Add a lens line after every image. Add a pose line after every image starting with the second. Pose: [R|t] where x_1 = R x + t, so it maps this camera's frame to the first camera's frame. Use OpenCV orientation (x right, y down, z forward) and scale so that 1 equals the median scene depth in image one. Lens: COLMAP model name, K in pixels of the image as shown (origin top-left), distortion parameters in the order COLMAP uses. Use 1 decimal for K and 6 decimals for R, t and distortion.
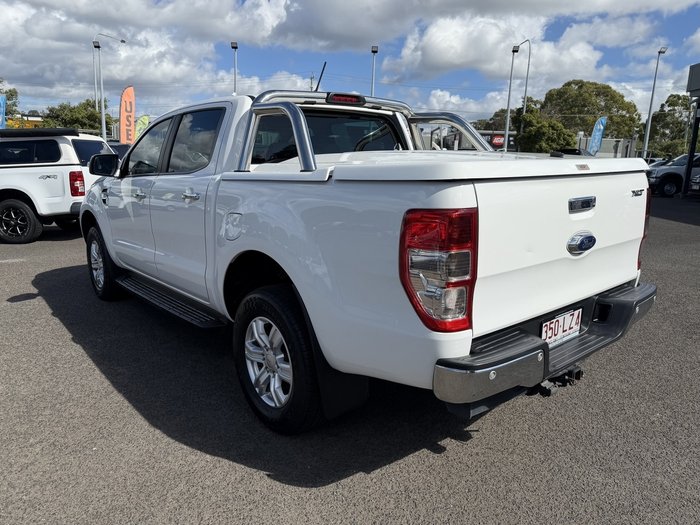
lens RADIAL K [[528.6, 0, 350.4], [0, 528.6, 269.0], [0, 0, 1]] dist [0.013466, -0.004094]
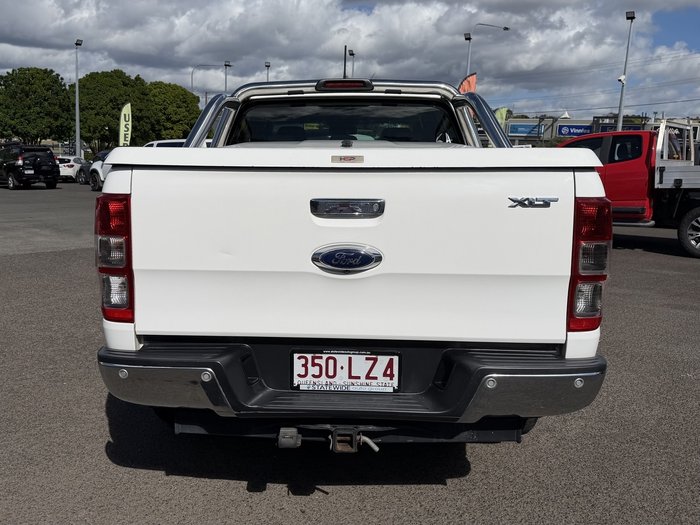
lens RADIAL K [[683.5, 0, 349.3], [0, 683.5, 258.2], [0, 0, 1]] dist [-0.010417, 0.000000]
pose [[0.709576, 0.106463, -0.696540, 0.173524], [-0.153810, 0.988084, -0.005664, -0.007001], [0.687637, 0.111154, 0.717496, 0.048303]]
